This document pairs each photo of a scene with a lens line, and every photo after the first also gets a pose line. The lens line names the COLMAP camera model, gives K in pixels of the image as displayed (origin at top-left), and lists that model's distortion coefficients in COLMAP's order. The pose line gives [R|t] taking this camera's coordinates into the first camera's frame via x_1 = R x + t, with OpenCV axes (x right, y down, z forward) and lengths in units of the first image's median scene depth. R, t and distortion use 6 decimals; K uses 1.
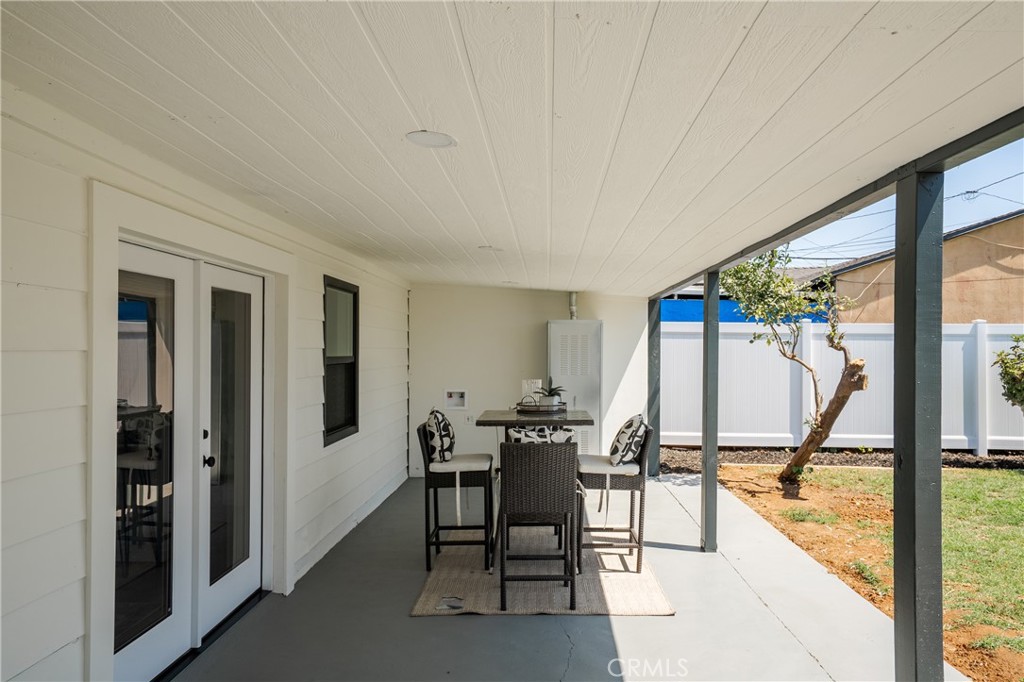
lens RADIAL K [[698.5, 0, 511.6], [0, 698.5, 346.3], [0, 0, 1]] dist [0.009933, 0.017364]
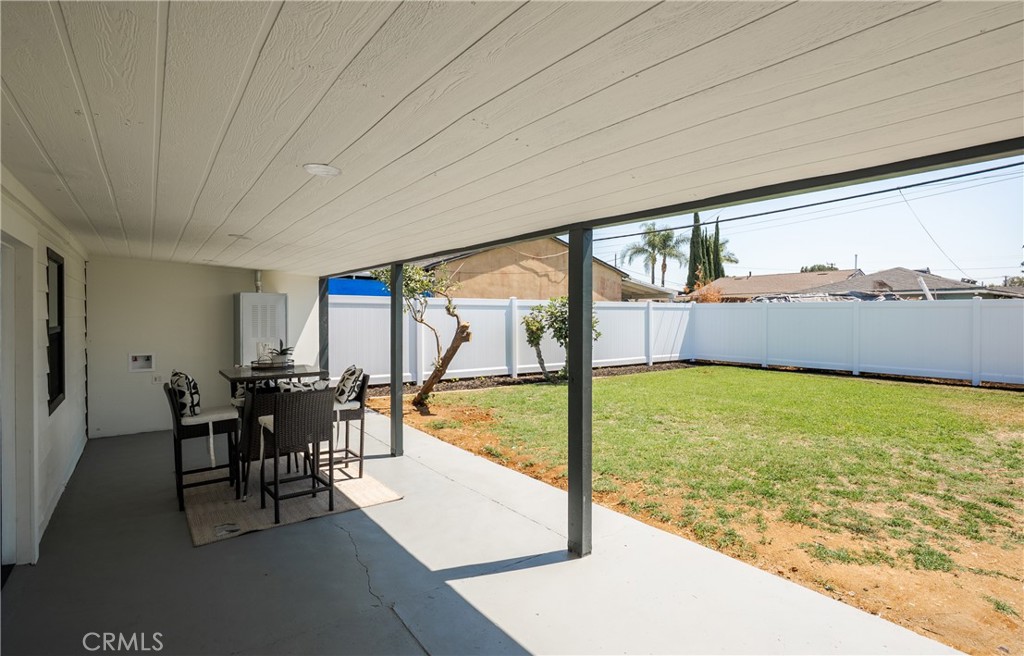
lens RADIAL K [[521.7, 0, 514.8], [0, 521.7, 323.7], [0, 0, 1]] dist [-0.003113, 0.006238]
pose [[0.805619, -0.014003, 0.592268, -0.162021], [0.000021, 0.999721, 0.023607, -0.007888], [-0.592433, -0.019005, 0.805395, -0.014290]]
